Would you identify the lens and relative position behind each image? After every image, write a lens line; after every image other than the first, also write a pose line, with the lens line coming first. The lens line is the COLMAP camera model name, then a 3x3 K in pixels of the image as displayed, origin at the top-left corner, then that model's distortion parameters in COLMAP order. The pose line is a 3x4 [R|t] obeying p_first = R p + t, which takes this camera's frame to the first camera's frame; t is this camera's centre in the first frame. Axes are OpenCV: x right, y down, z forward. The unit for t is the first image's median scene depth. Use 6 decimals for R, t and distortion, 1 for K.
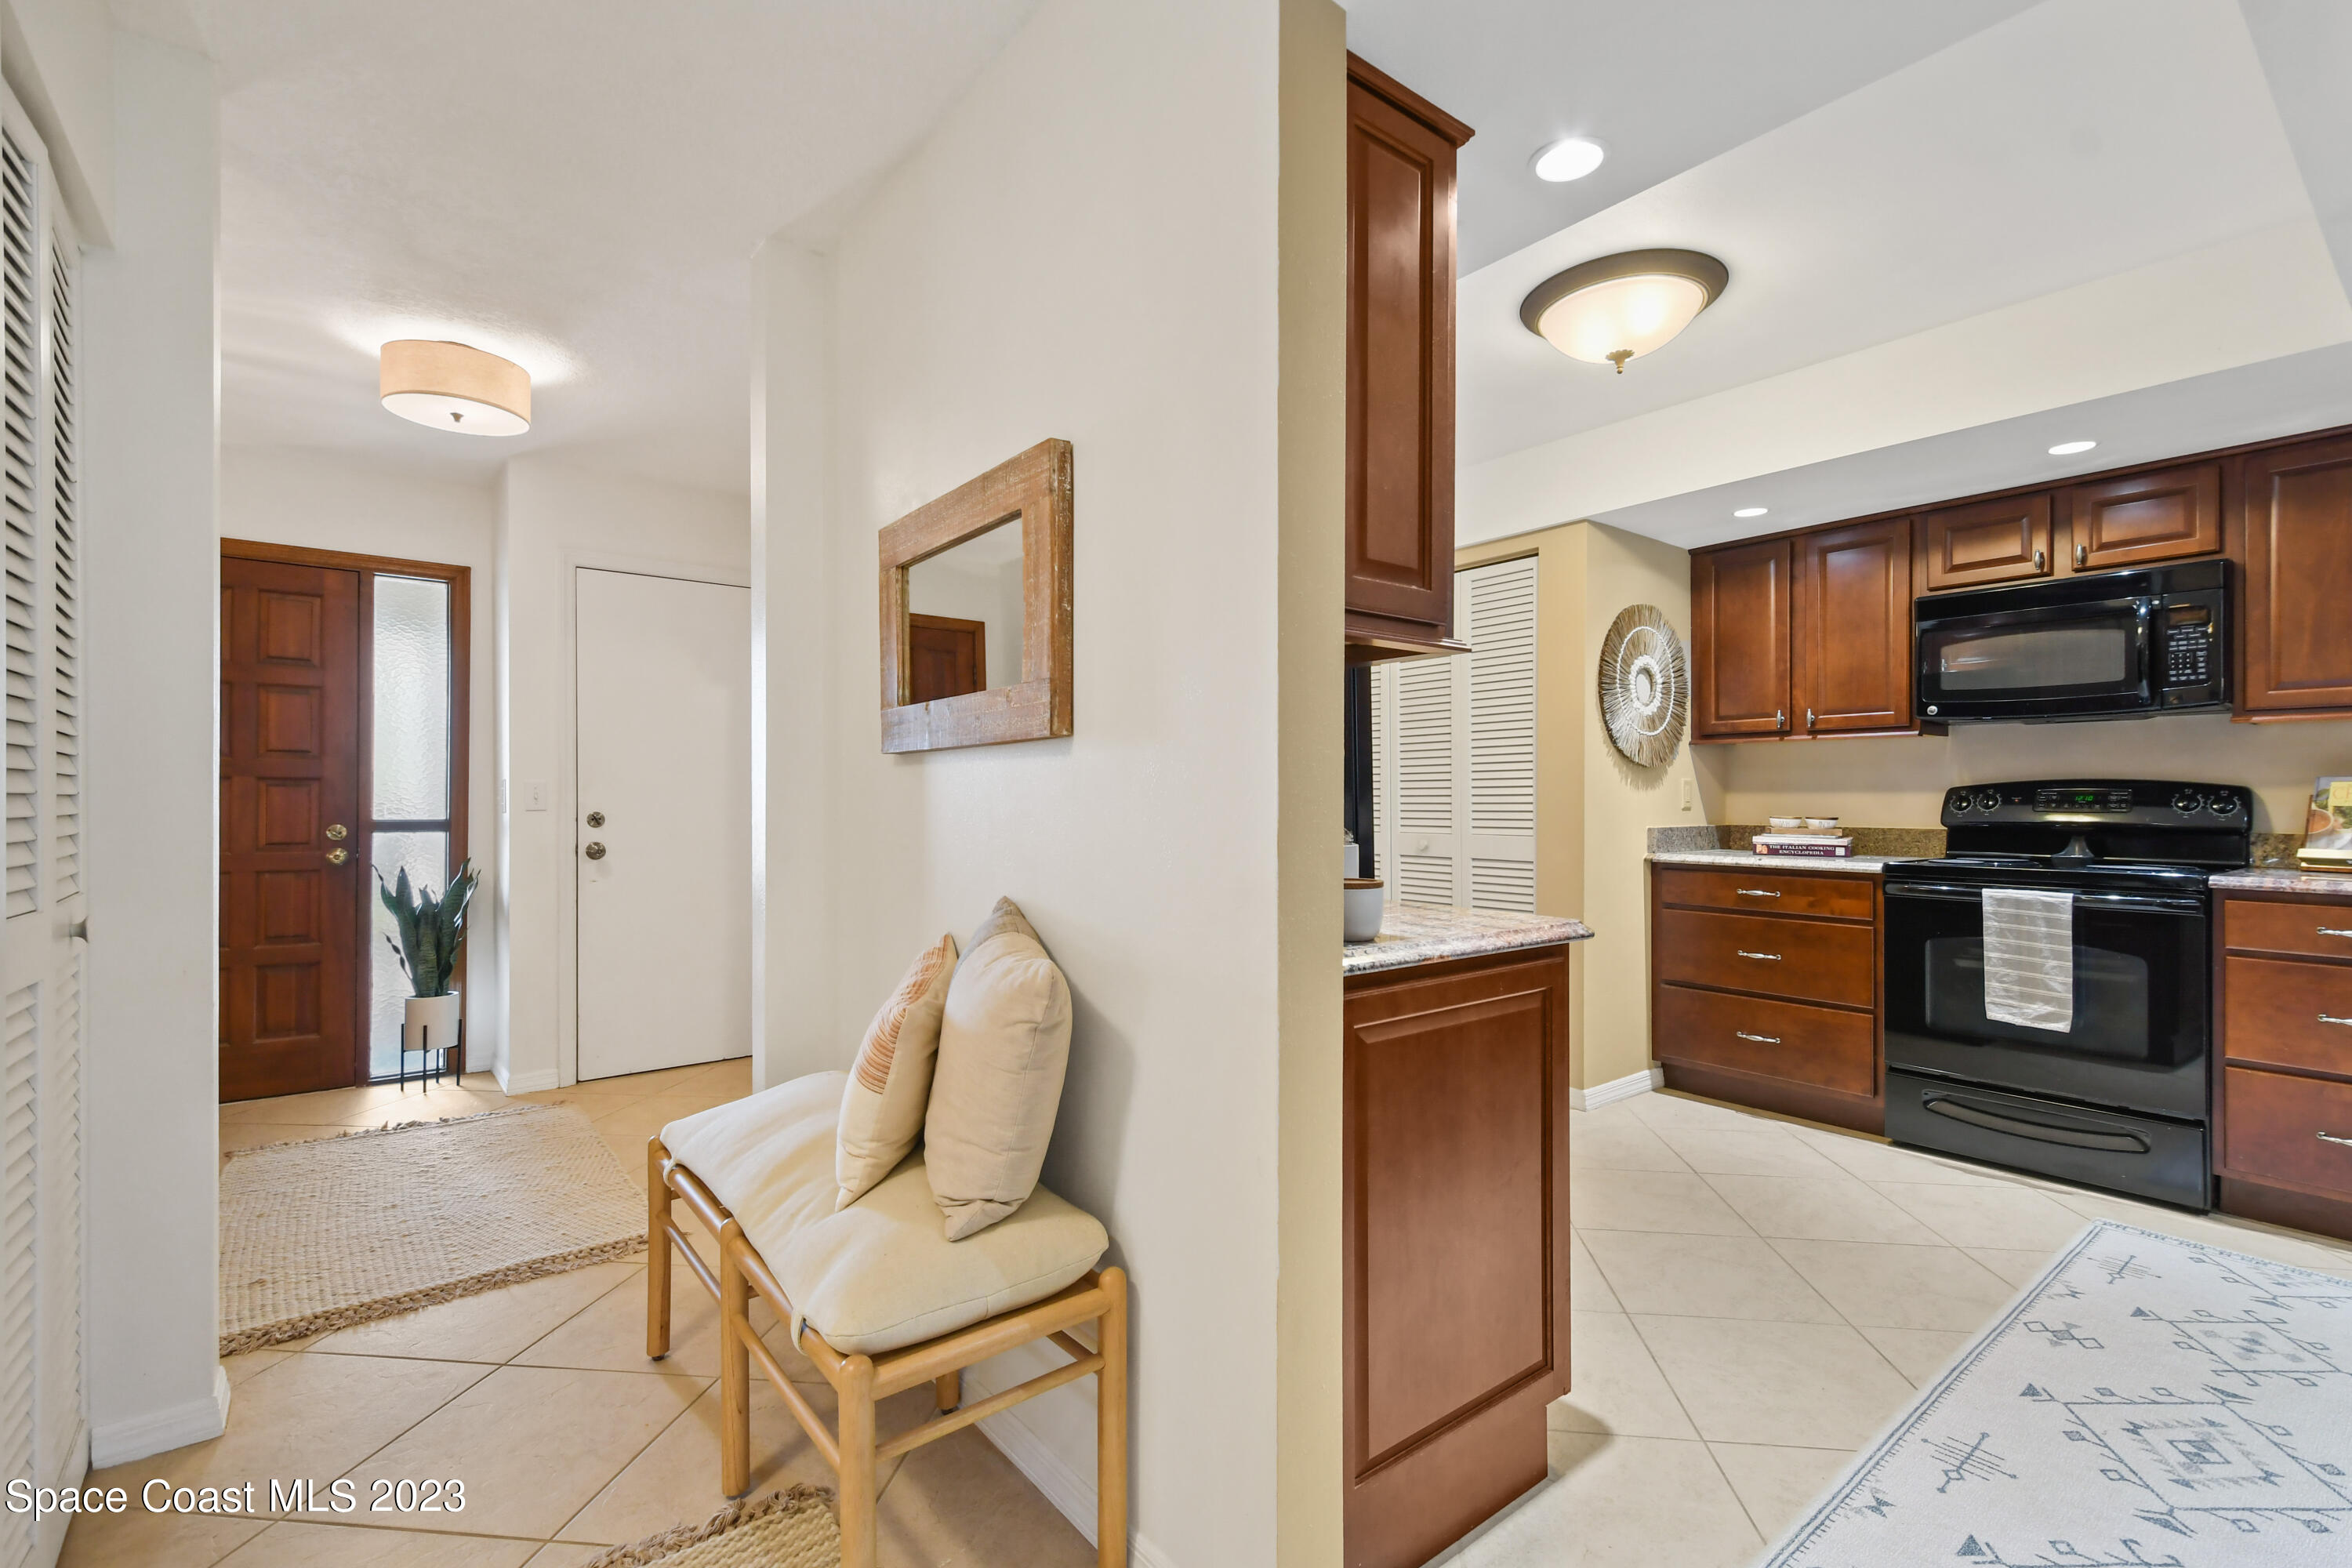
lens RADIAL K [[1054.7, 0, 1186.8], [0, 1054.7, 801.5], [0, 0, 1]] dist [0.018281, -0.006479]
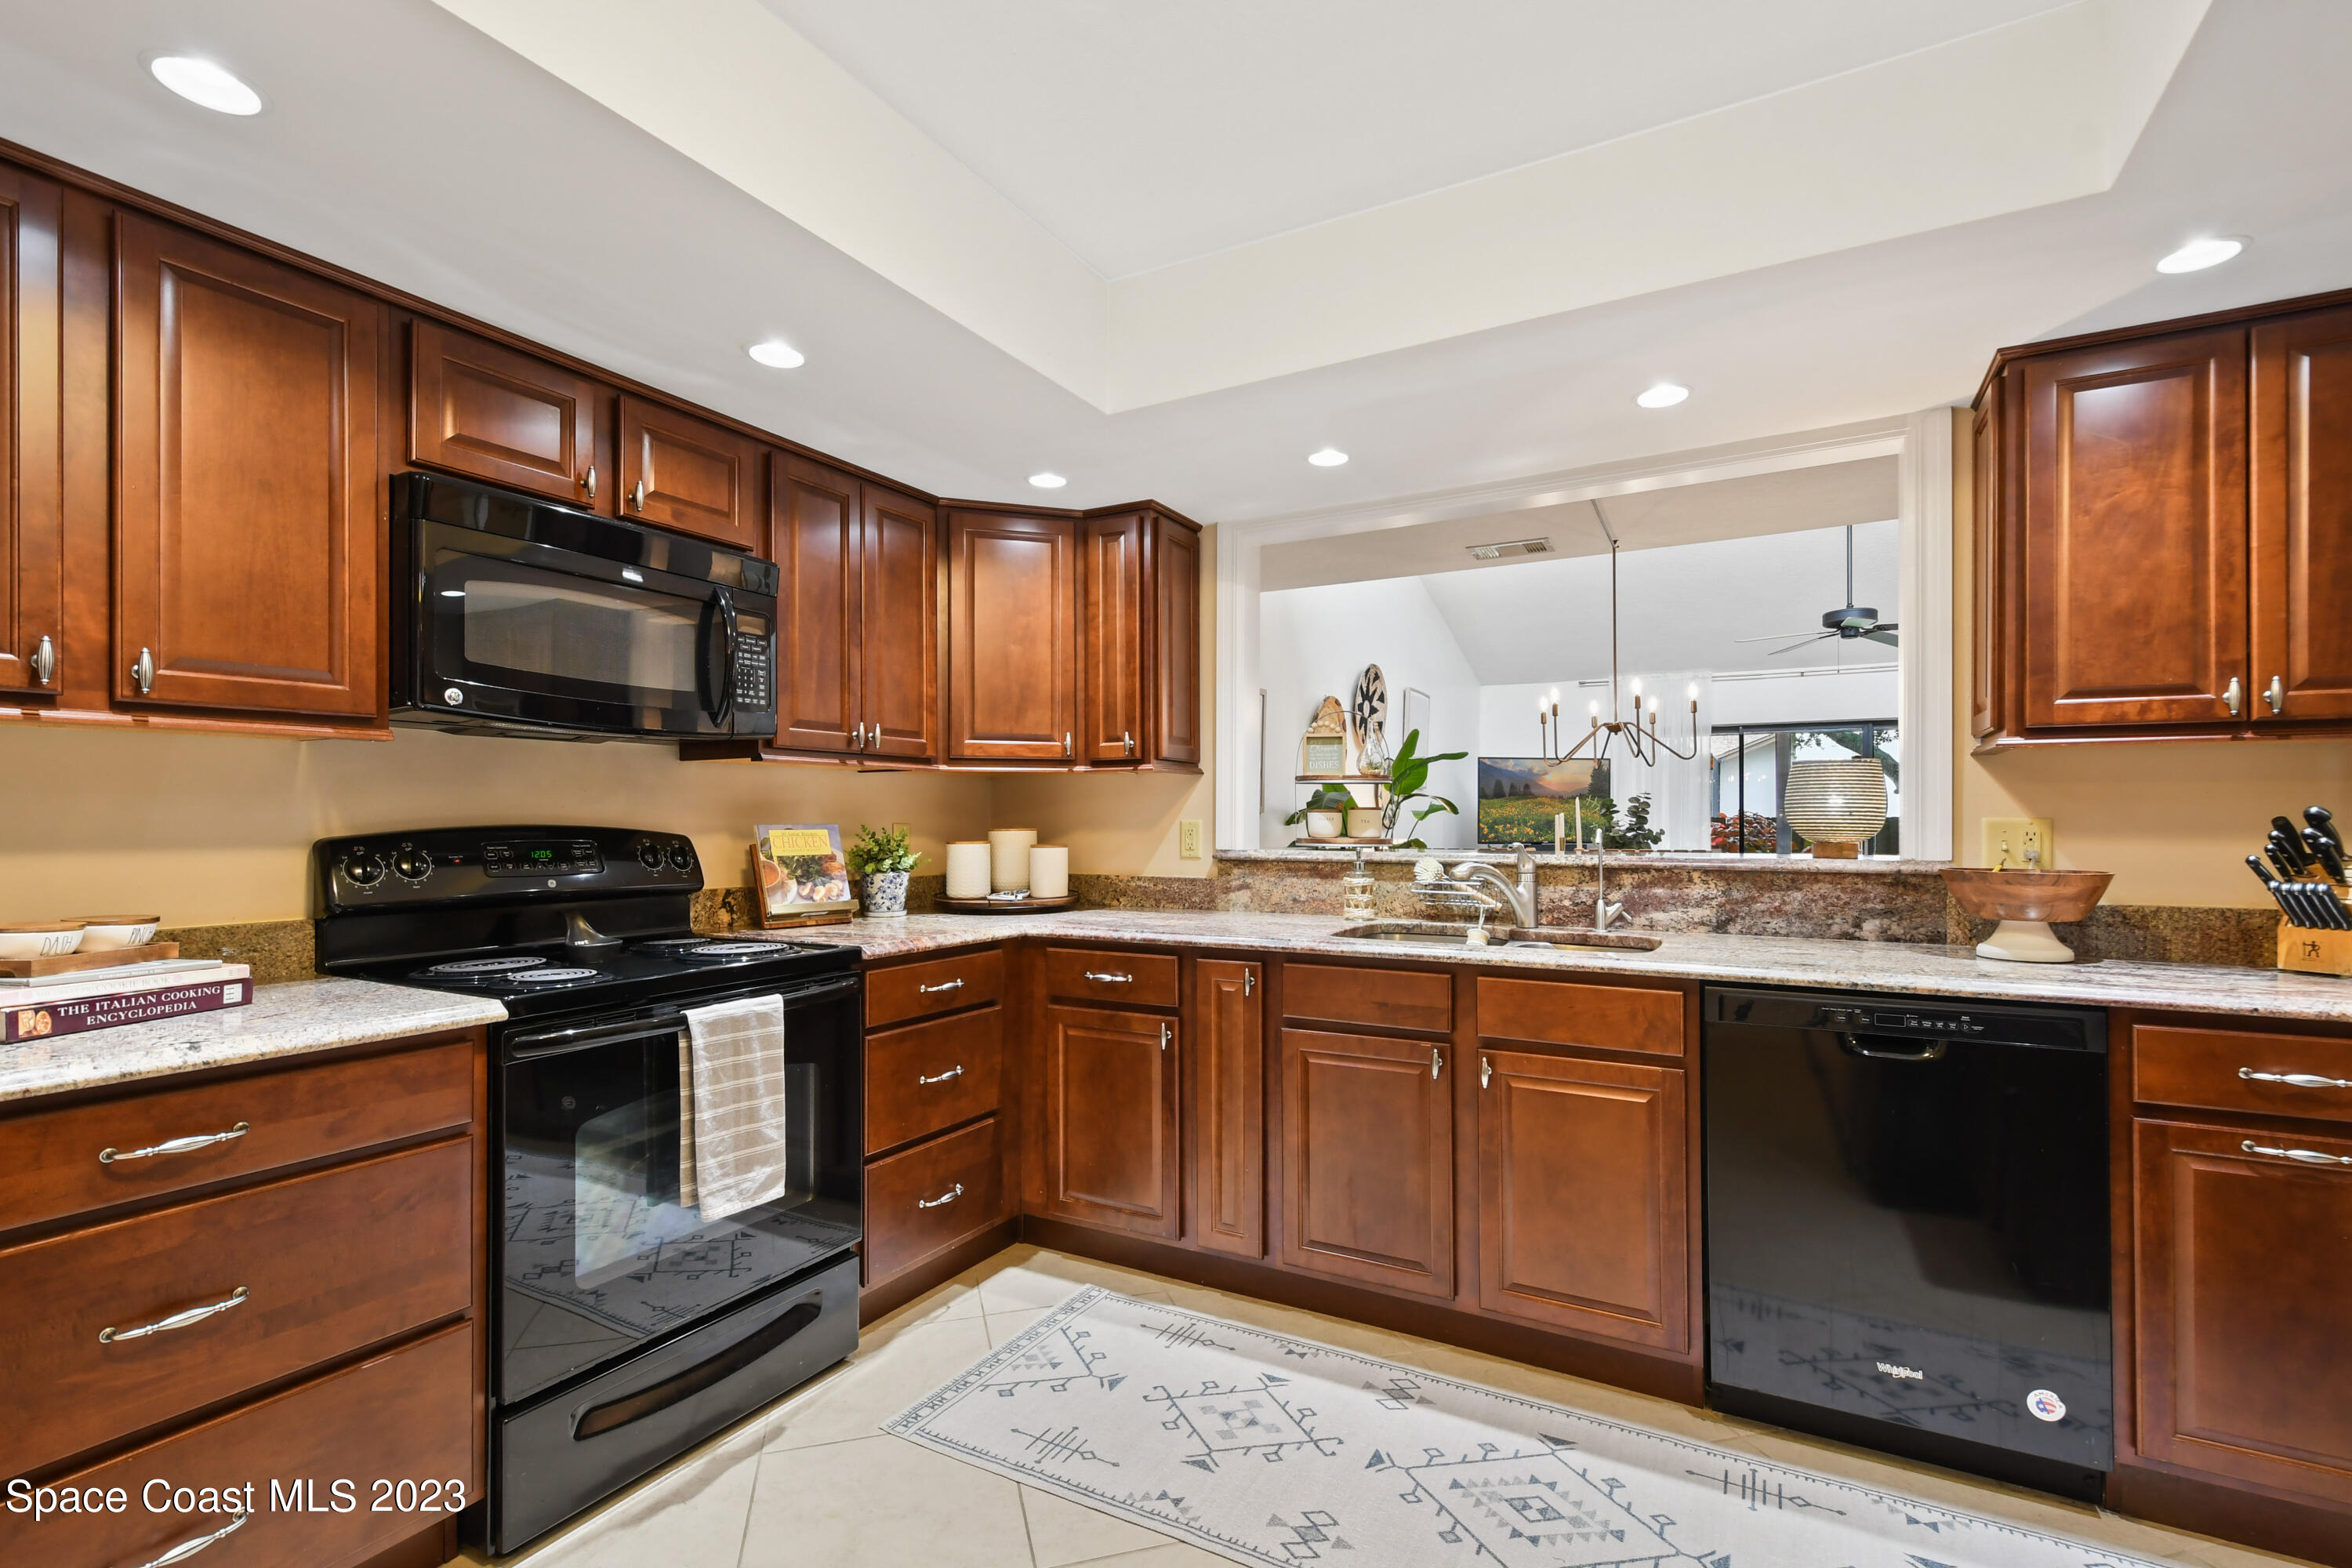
lens RADIAL K [[1054.7, 0, 1197.3], [0, 1054.7, 811.8], [0, 0, 1]] dist [0.018281, -0.006479]
pose [[-0.392634, 0.004317, 0.919685, 0.065118], [0.001172, 0.999991, -0.004193, -0.023013], [-0.919694, -0.000569, -0.392635, 0.783473]]
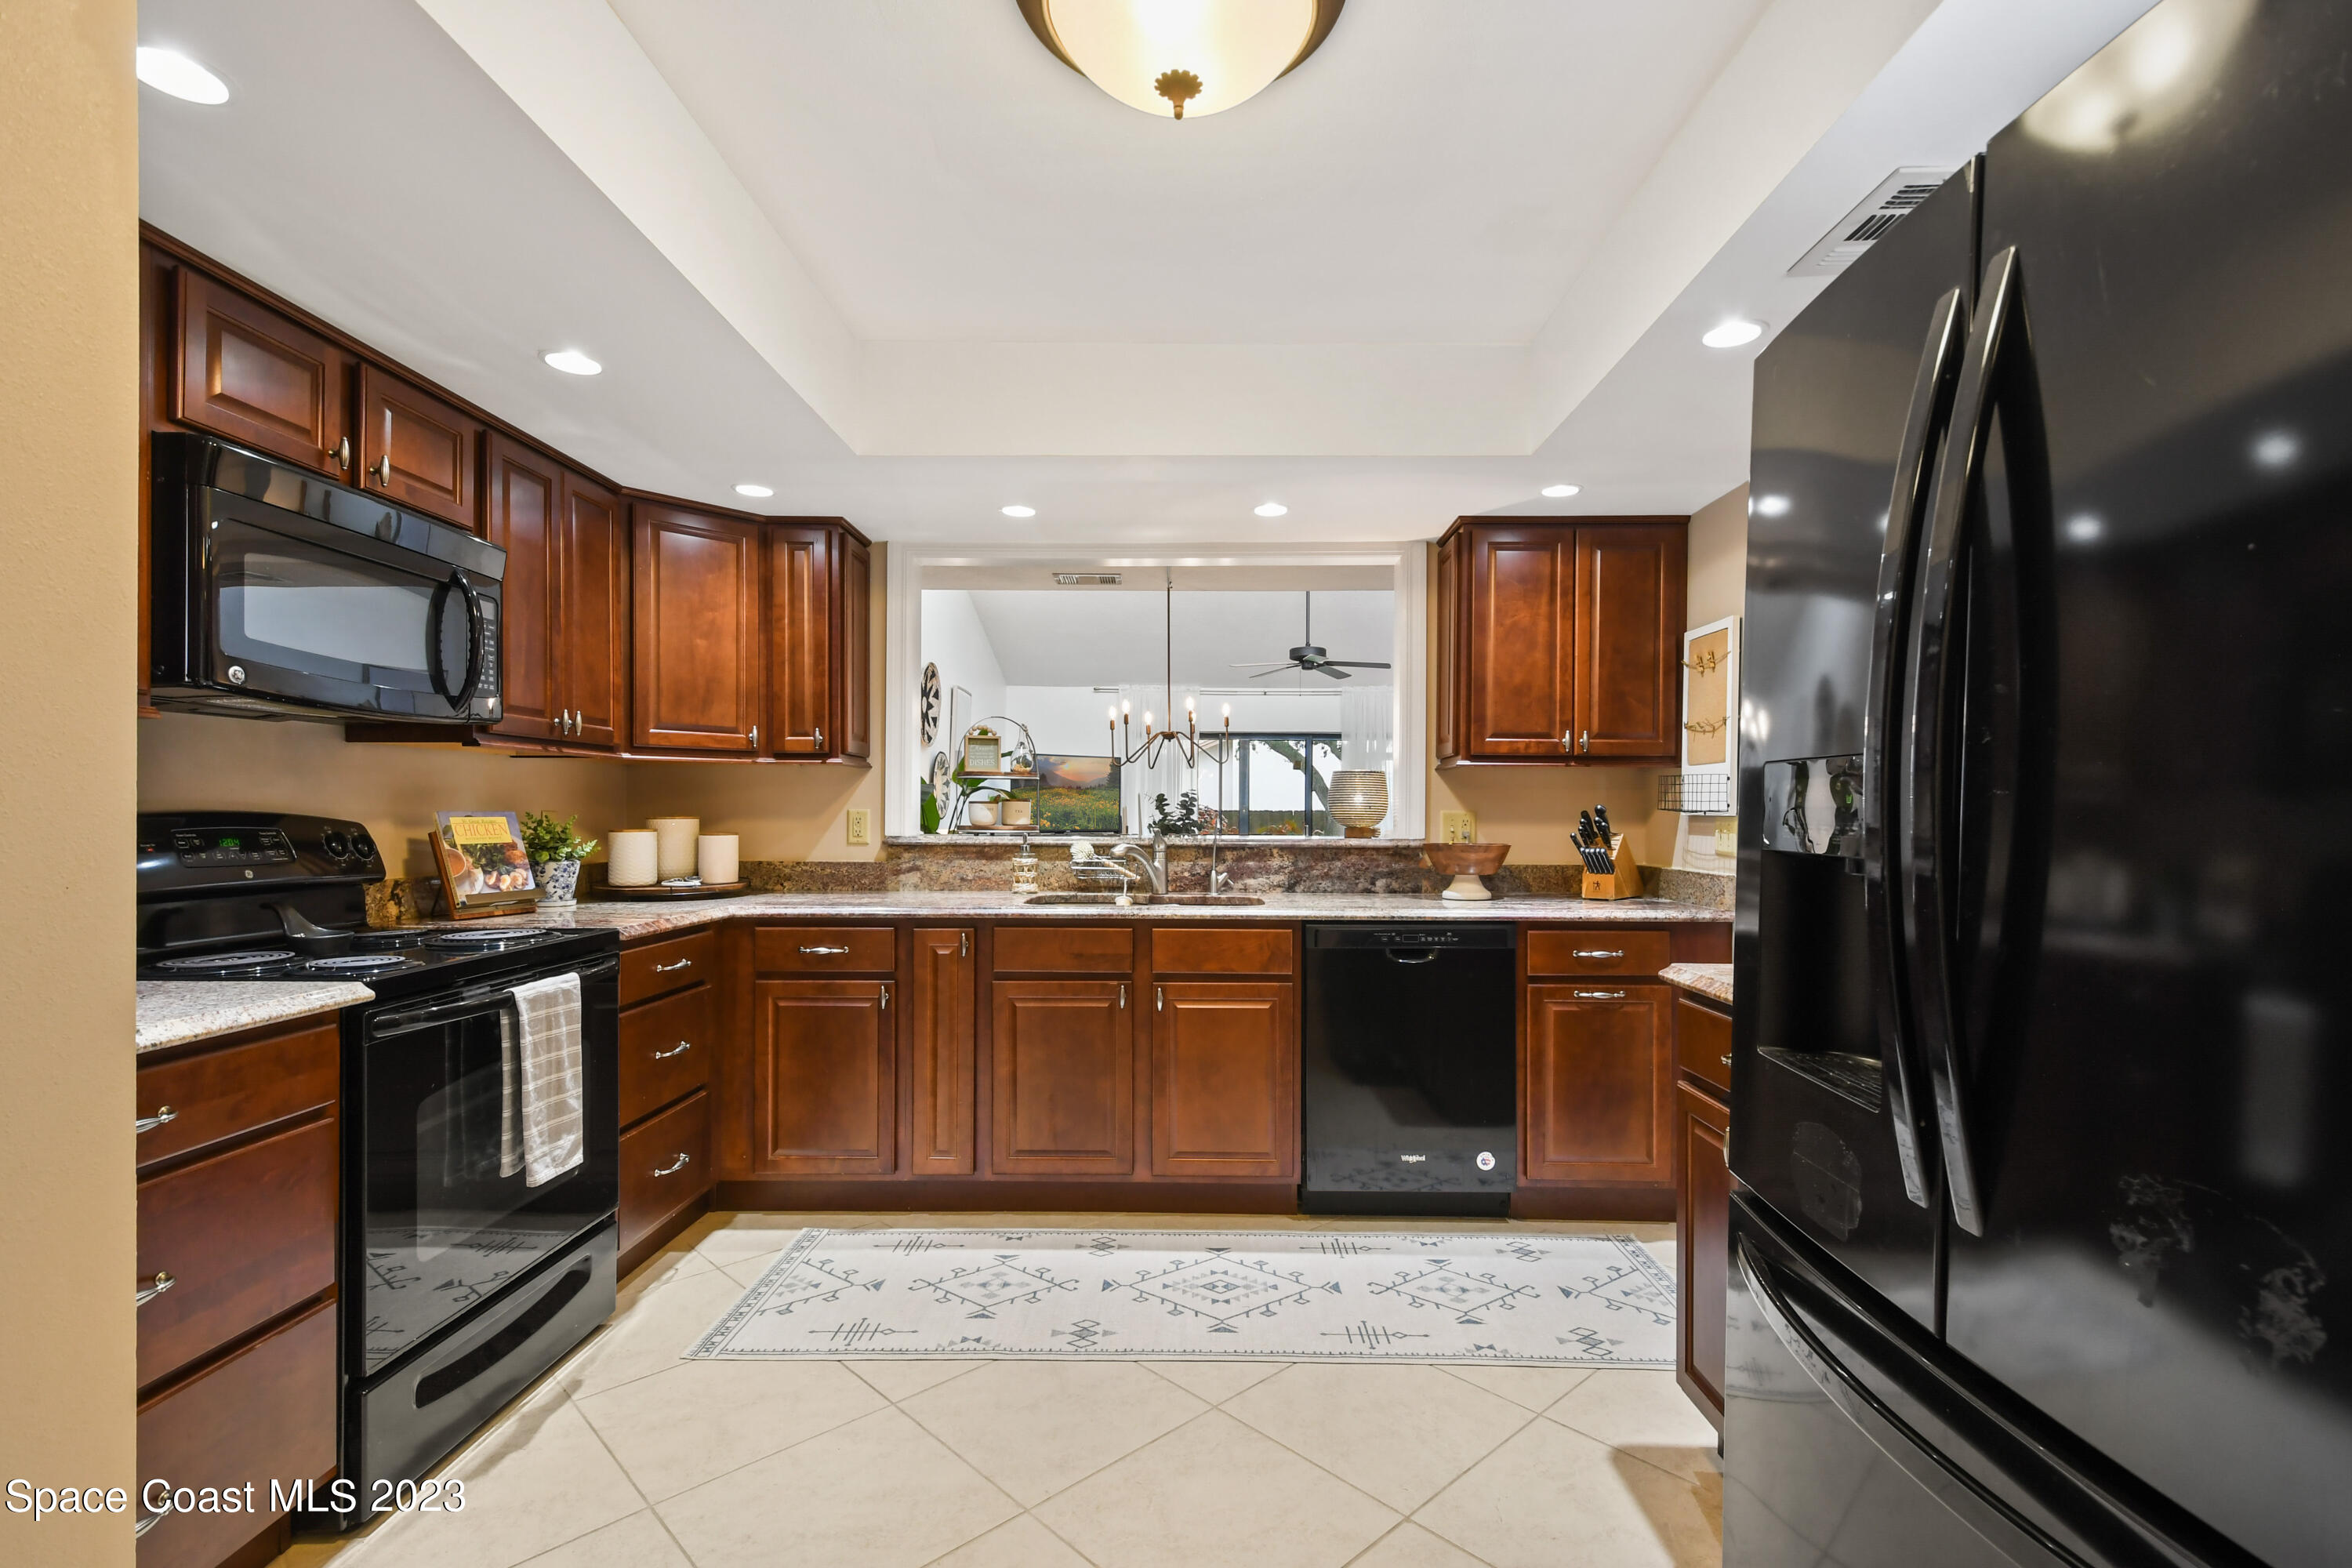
lens RADIAL K [[1054.7, 0, 1196.1], [0, 1054.7, 813.5], [0, 0, 1]] dist [0.018281, -0.006479]
pose [[-0.779010, -0.007446, 0.626967, 0.030053], [-0.005666, 0.999972, 0.004835, -0.022471], [-0.626986, 0.000214, -0.779030, 0.998372]]
